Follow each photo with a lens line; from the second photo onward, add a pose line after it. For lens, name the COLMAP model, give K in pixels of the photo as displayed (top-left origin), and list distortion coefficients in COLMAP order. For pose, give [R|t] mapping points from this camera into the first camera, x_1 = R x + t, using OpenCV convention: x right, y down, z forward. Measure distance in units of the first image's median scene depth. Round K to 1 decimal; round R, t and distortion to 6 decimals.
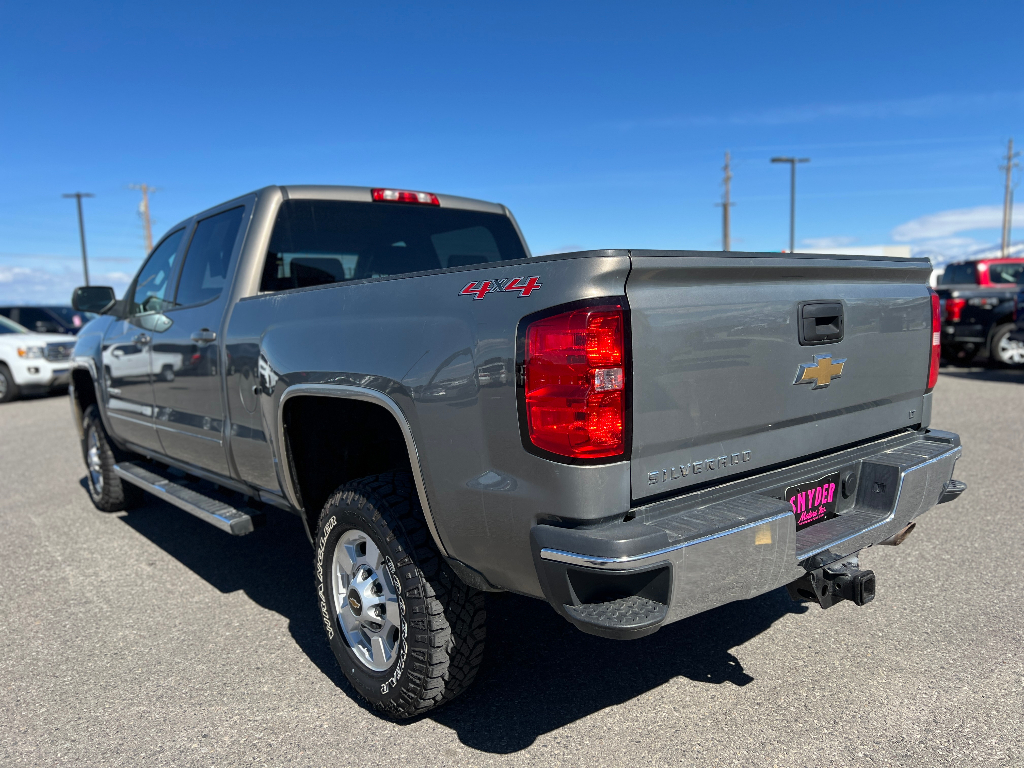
lens RADIAL K [[772.2, 0, 512.0], [0, 772.2, 384.0], [0, 0, 1]] dist [0.057138, -0.062730]
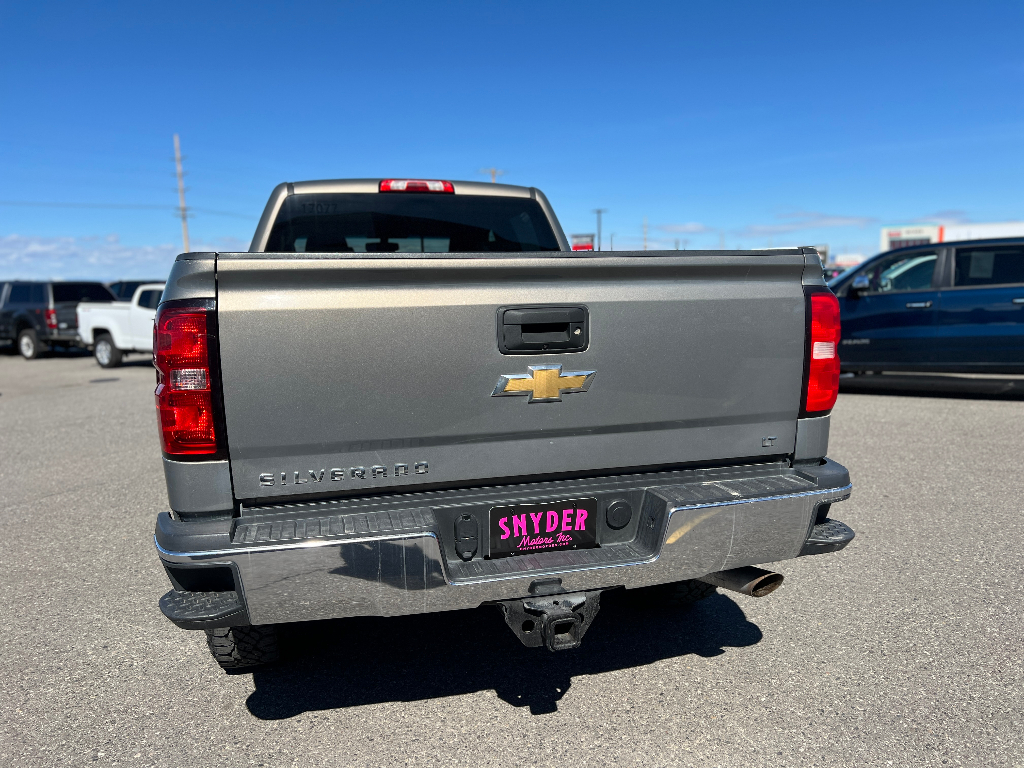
lens RADIAL K [[780.8, 0, 530.3], [0, 780.8, 385.7], [0, 0, 1]] dist [0.055916, -0.001587]
pose [[0.914930, 0.065975, -0.398185, 0.701661], [-0.052567, 0.997625, 0.044510, -0.050037], [0.400175, -0.019792, 0.916225, 0.161154]]
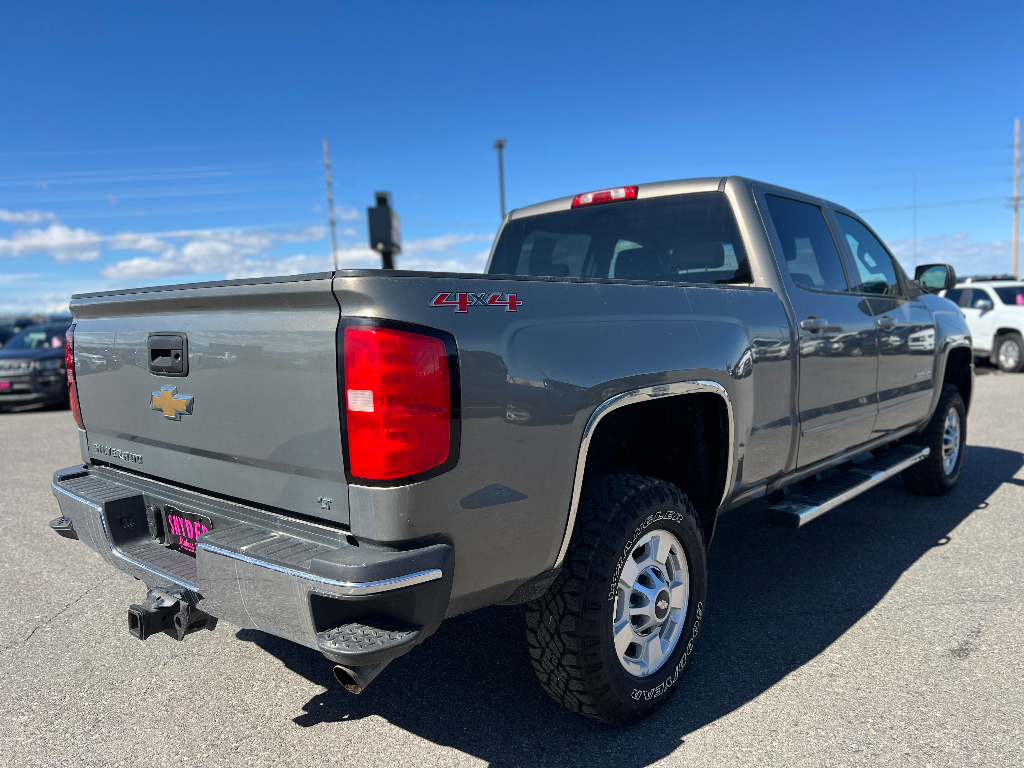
lens RADIAL K [[767.6, 0, 527.2], [0, 767.6, 385.9], [0, 0, 1]] dist [0.059594, 0.000337]
pose [[0.154973, 0.126924, -0.979731, 1.366187], [-0.071198, 0.990569, 0.117066, -0.177170], [0.985350, 0.051613, 0.162548, 1.220380]]
